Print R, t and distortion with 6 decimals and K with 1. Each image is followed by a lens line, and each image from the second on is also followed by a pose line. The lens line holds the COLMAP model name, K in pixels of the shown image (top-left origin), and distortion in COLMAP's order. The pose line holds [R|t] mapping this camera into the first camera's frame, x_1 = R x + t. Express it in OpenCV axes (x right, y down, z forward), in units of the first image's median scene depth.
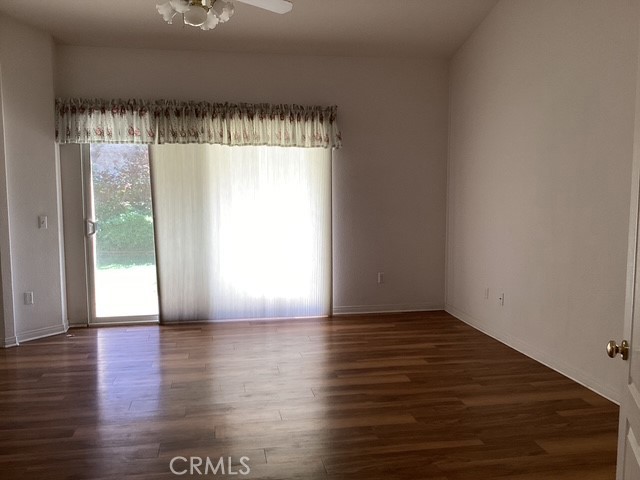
lens RADIAL K [[573.9, 0, 320.9], [0, 573.9, 237.6], [0, 0, 1]] dist [0.078191, -0.145528]
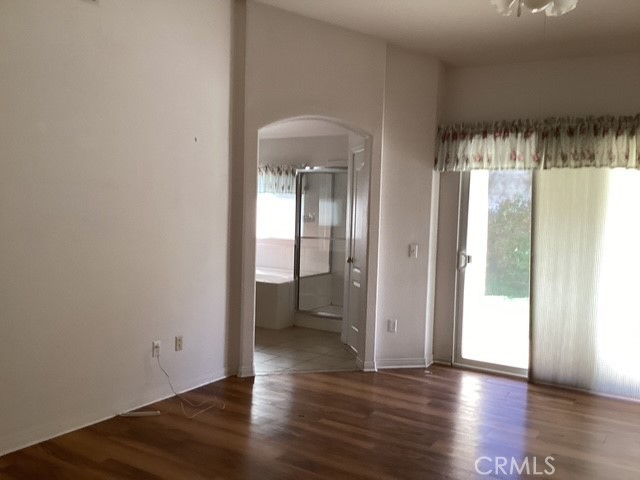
lens RADIAL K [[573.9, 0, 320.9], [0, 573.9, 237.6], [0, 0, 1]] dist [0.078191, -0.145528]
pose [[0.733264, 0.063181, -0.677002, 0.061135], [-0.095068, 0.995420, -0.010072, -0.023043], [0.673265, 0.071746, 0.735912, 0.161919]]
